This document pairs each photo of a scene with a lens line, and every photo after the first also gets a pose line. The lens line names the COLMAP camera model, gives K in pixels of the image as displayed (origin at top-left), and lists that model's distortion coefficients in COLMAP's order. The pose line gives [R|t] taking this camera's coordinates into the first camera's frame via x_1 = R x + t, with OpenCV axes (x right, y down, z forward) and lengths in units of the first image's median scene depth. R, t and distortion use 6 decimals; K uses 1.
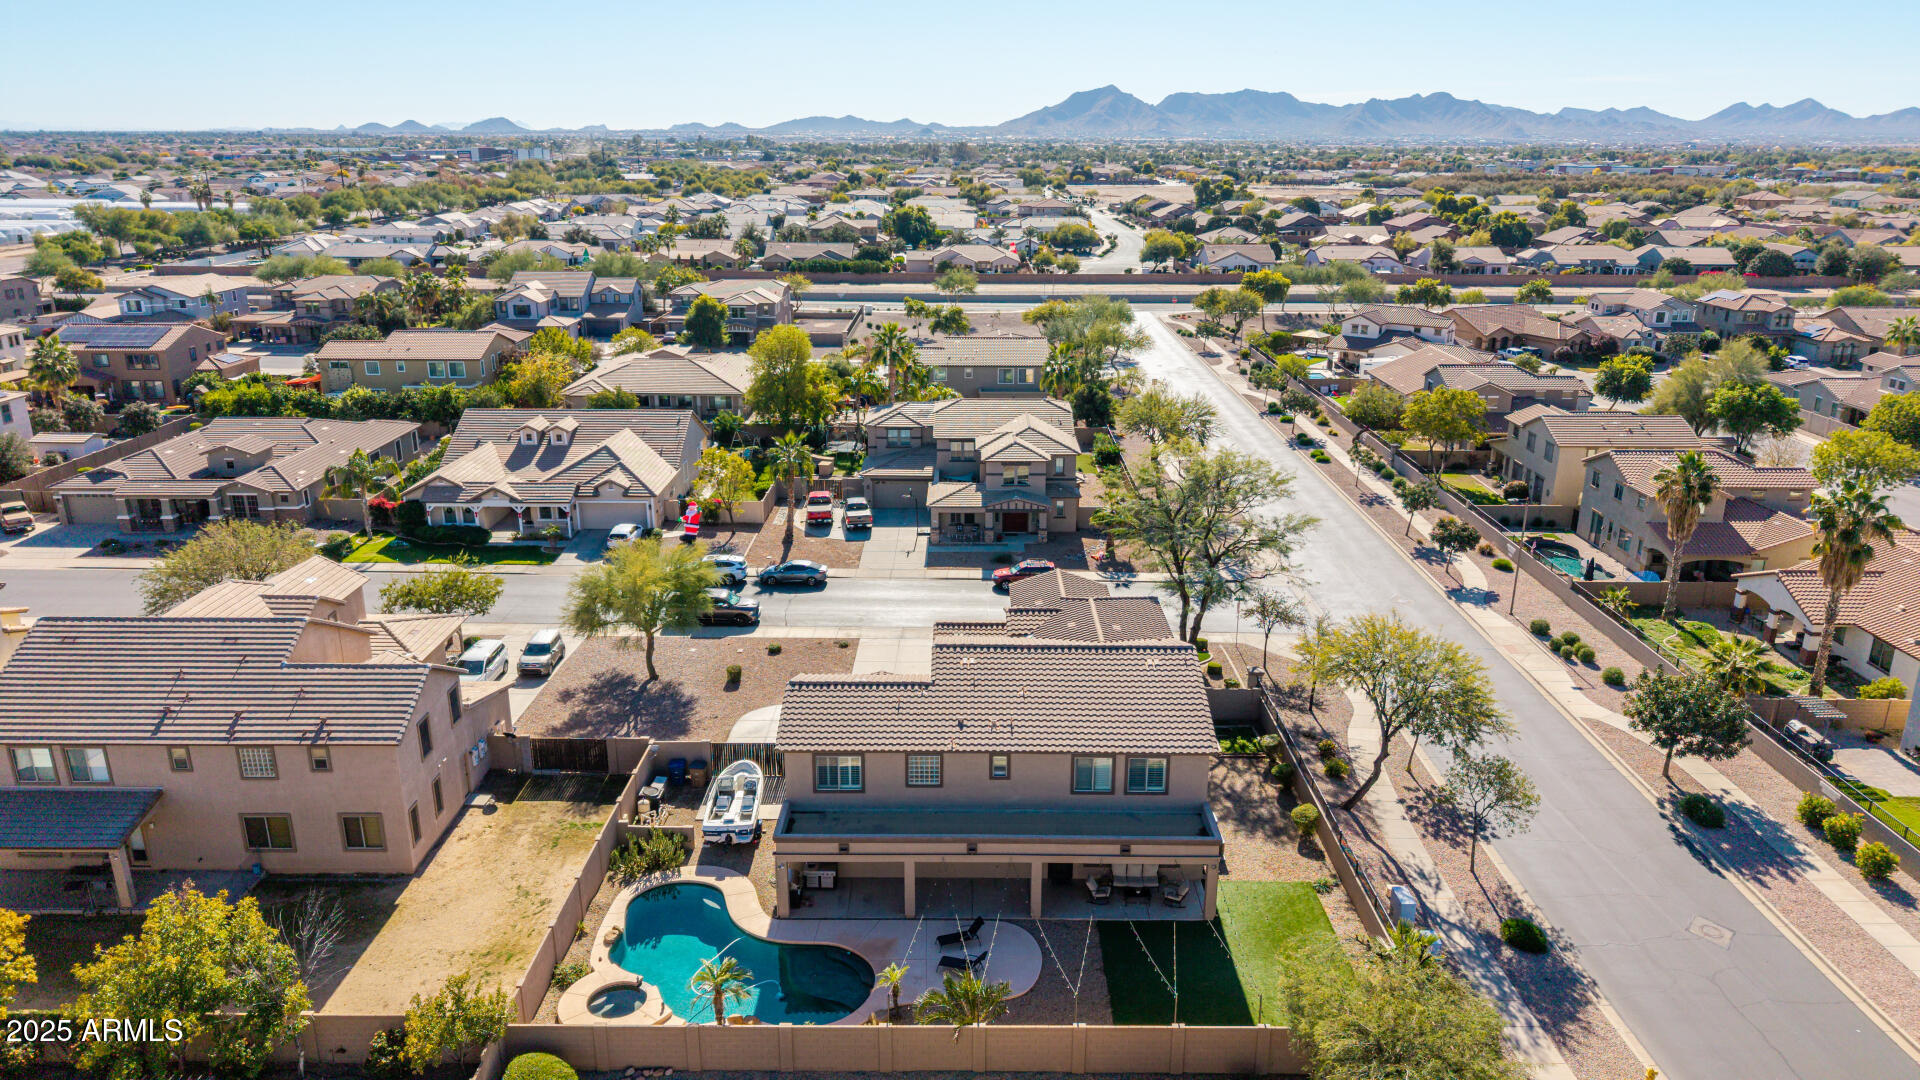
lens RADIAL K [[1264.2, 0, 967.1], [0, 1264.2, 550.0], [0, 0, 1]] dist [0.069779, -0.117442]
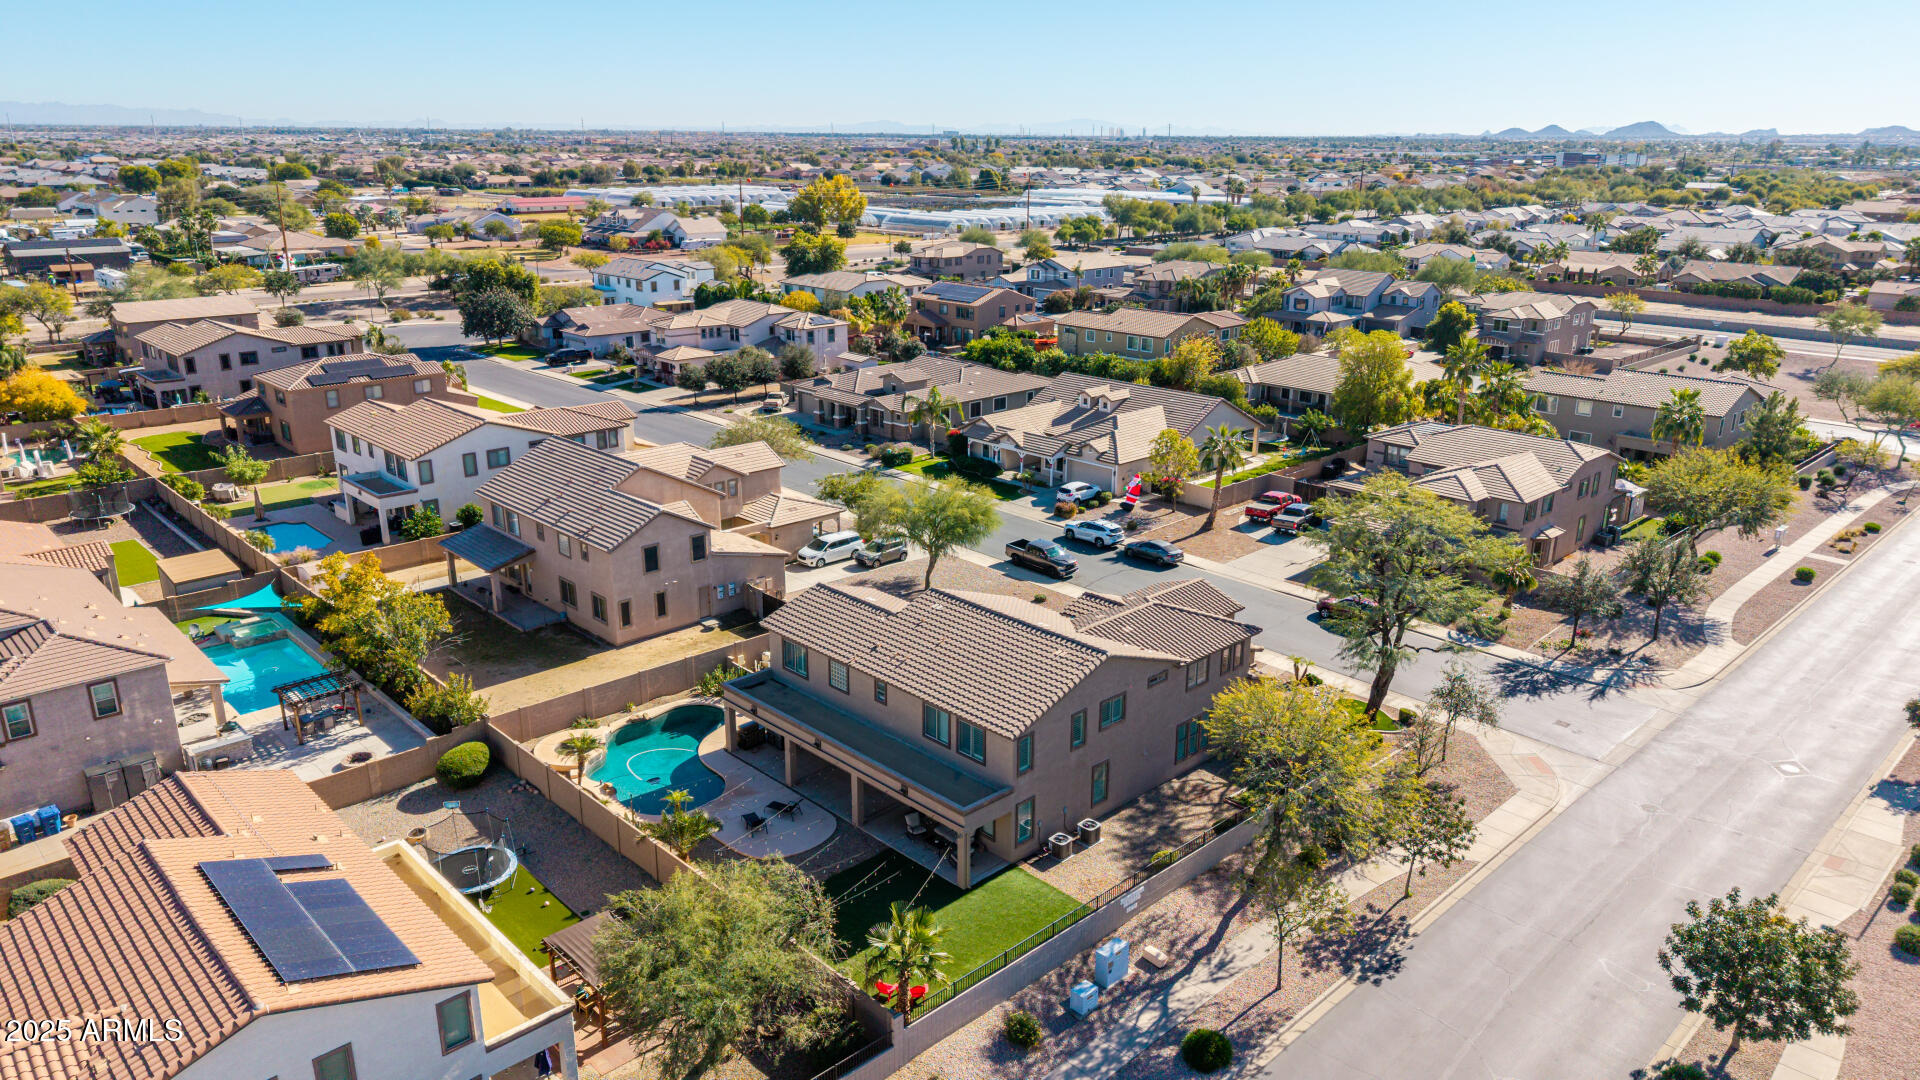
lens RADIAL K [[1264.2, 0, 967.1], [0, 1264.2, 550.0], [0, 0, 1]] dist [0.069779, -0.117442]
pose [[0.696423, 0.221541, -0.682580, 0.800616], [-0.223971, 0.970745, 0.086556, -0.066251], [0.681786, 0.092598, 0.725667, 0.210862]]
